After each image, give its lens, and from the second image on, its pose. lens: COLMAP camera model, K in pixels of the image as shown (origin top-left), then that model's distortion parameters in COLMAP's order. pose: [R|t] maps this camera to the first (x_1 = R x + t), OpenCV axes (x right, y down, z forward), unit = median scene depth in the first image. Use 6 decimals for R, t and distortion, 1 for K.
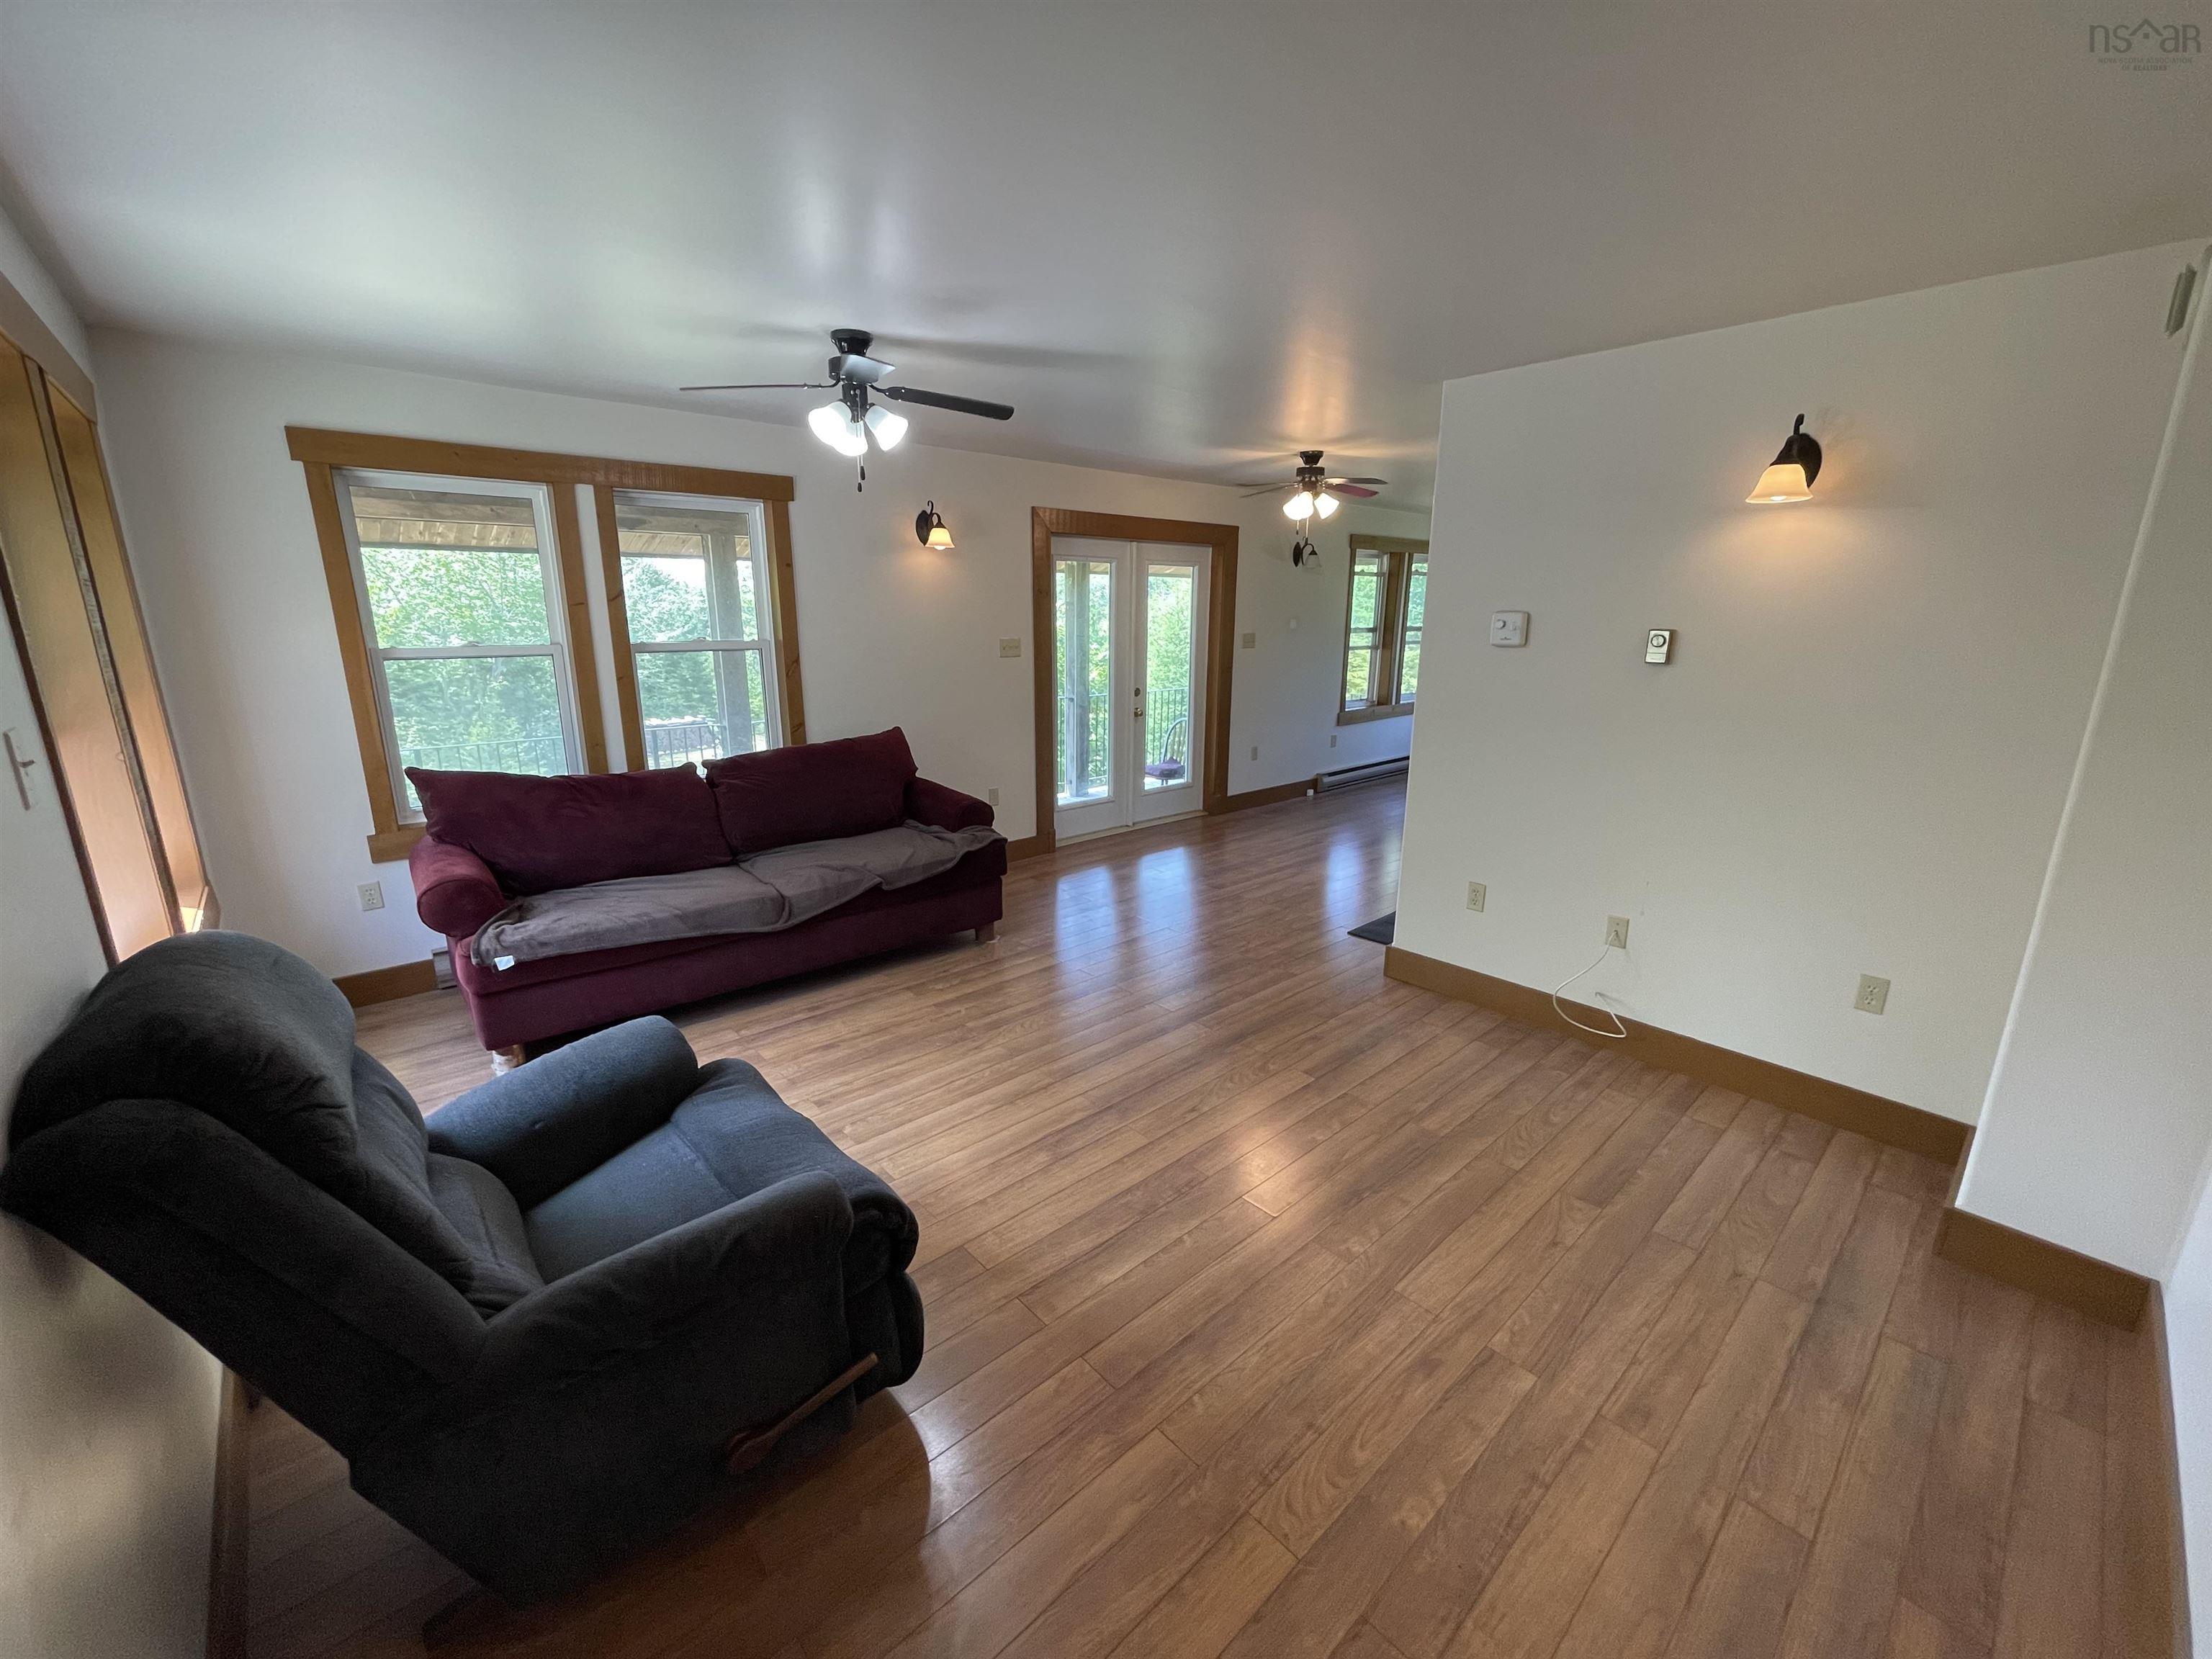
lens RADIAL K [[897.1, 0, 1097.3], [0, 897.1, 831.2], [0, 0, 1]] dist [-0.014166, 0.000255]
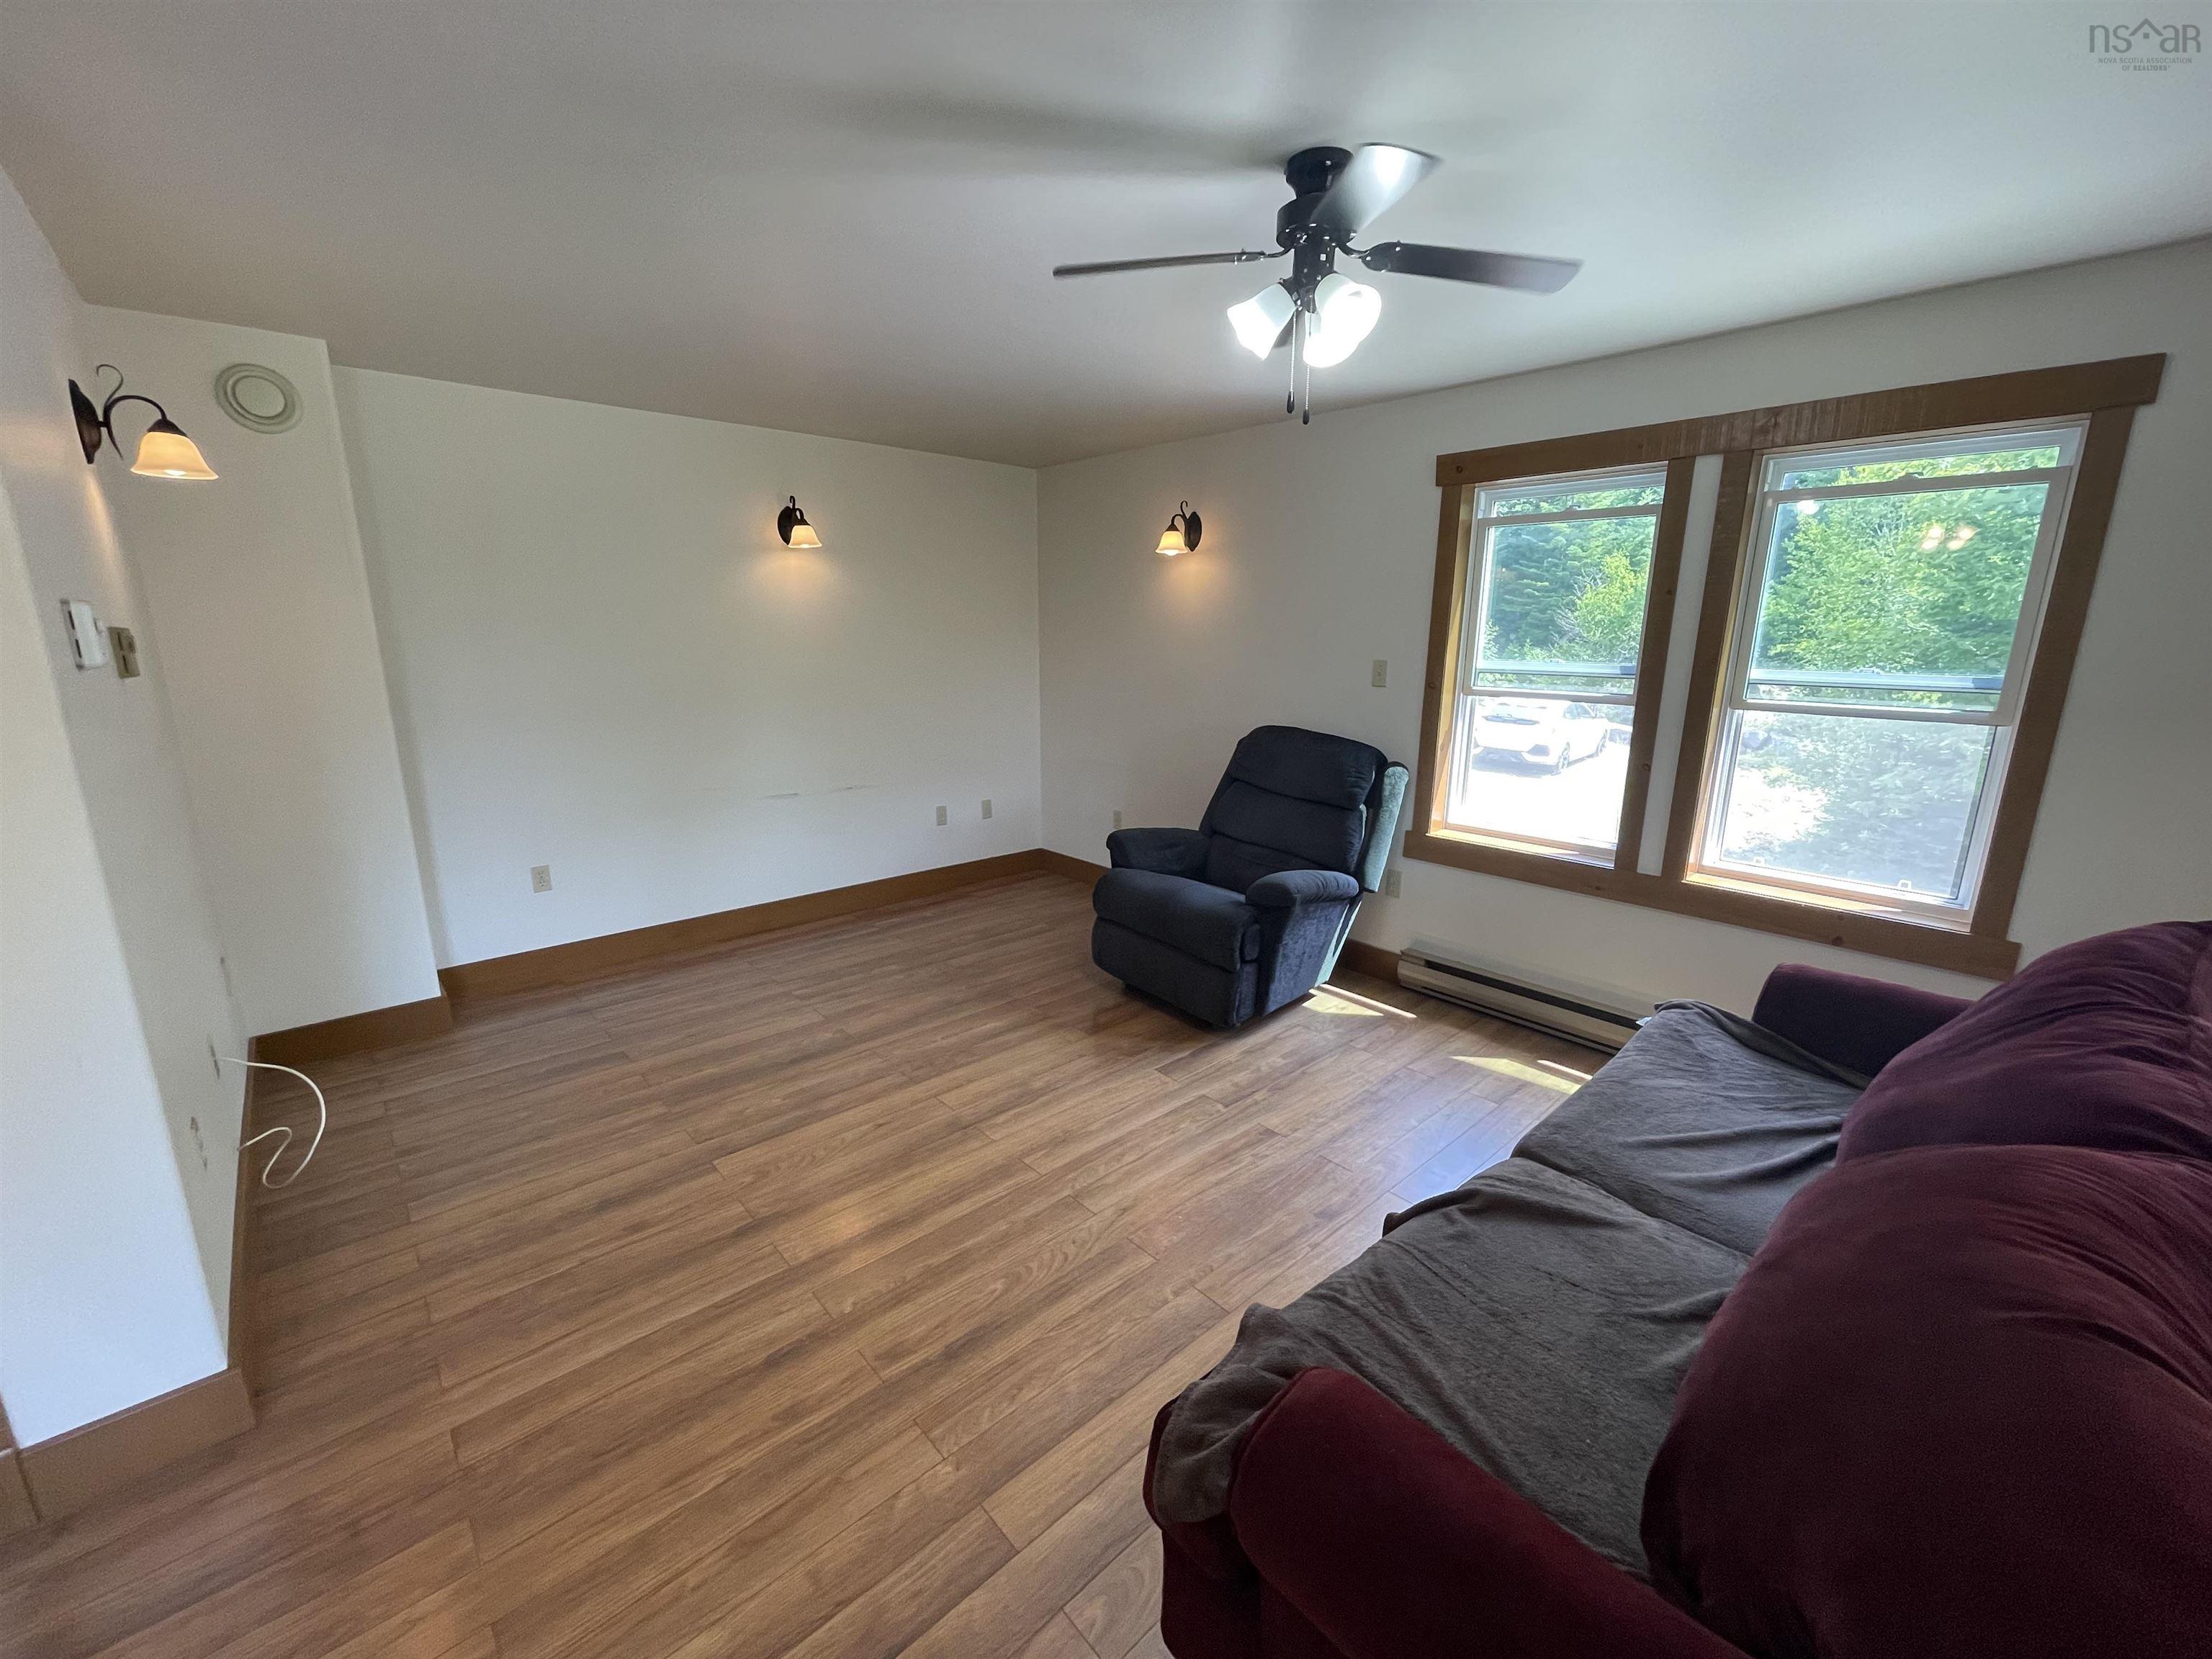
lens RADIAL K [[897.1, 0, 1100.5], [0, 897.1, 825.2], [0, 0, 1]] dist [-0.014166, 0.000255]
pose [[-0.999942, -0.008216, -0.007000, -0.123788], [-0.010496, 0.891404, 0.453089, -0.427155], [0.002518, 0.453136, -0.891438, 1.742575]]
